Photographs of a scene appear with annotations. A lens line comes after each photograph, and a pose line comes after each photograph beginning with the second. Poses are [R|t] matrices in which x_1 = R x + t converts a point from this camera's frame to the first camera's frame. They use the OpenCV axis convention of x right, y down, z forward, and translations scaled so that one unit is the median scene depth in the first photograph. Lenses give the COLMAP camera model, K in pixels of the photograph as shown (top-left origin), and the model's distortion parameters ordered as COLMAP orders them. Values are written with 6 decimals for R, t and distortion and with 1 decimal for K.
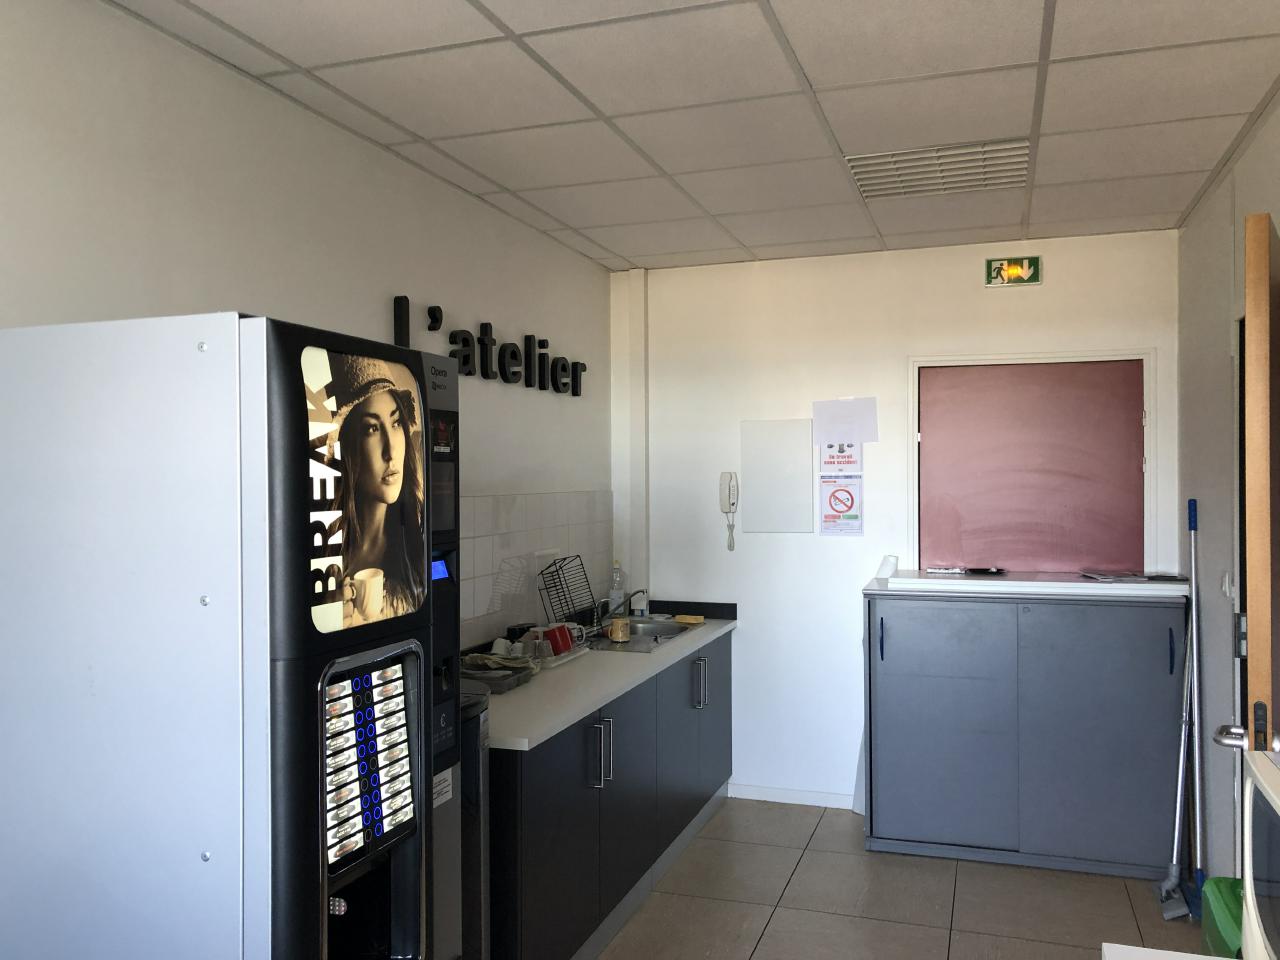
lens RADIAL K [[1039.2, 0, 640.0], [0, 1039.2, 480.0], [0, 0, 1]] dist [0.007762, 0.004030]
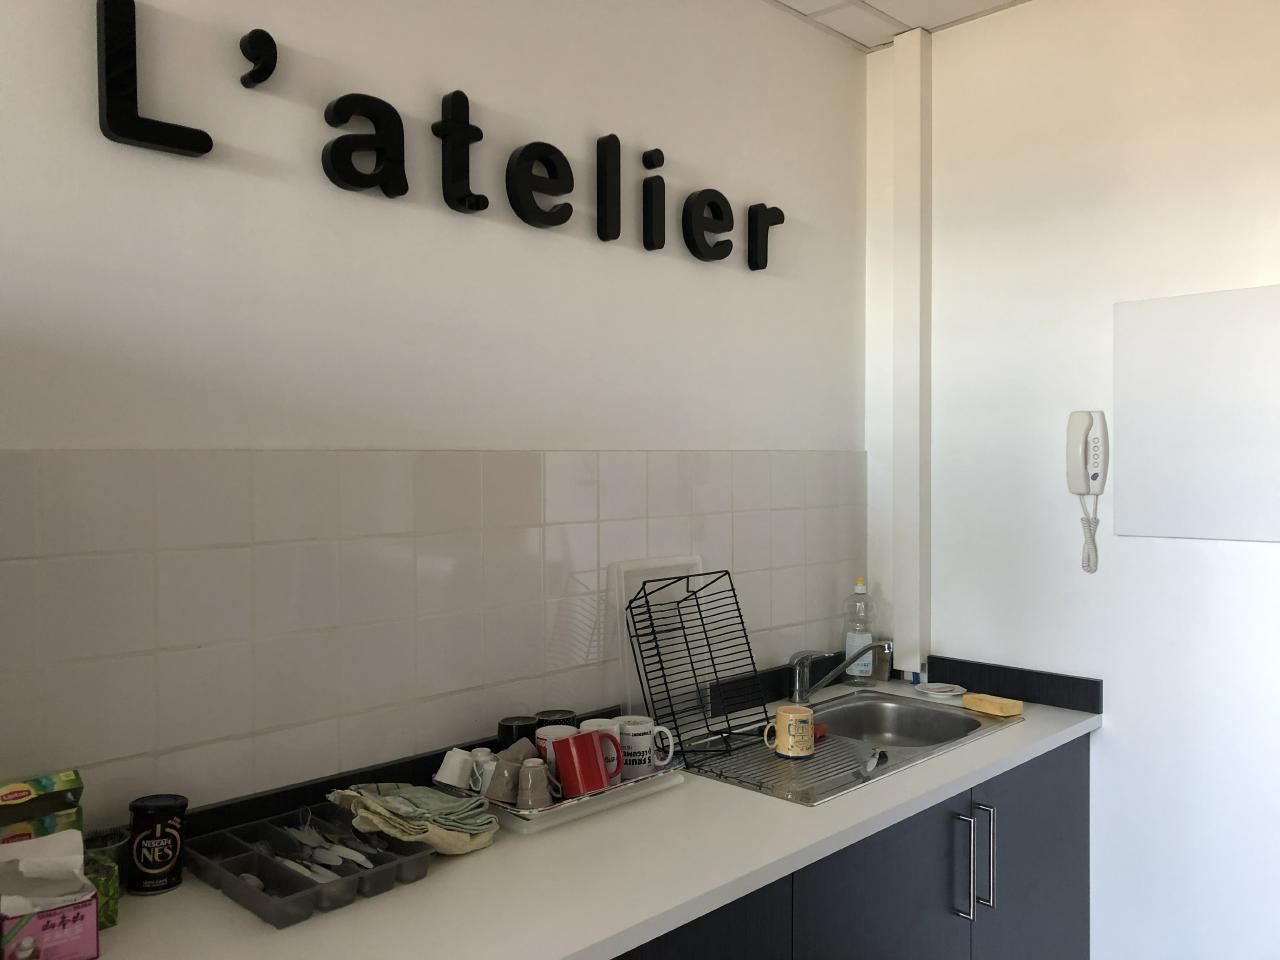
lens RADIAL K [[1039.2, 0, 640.0], [0, 1039.2, 480.0], [0, 0, 1]] dist [0.007762, 0.004030]
pose [[0.896358, 0.009831, -0.443222, 0.114940], [-0.001621, 0.999820, 0.018899, 0.015930], [0.443328, -0.016222, 0.896213, 0.469562]]
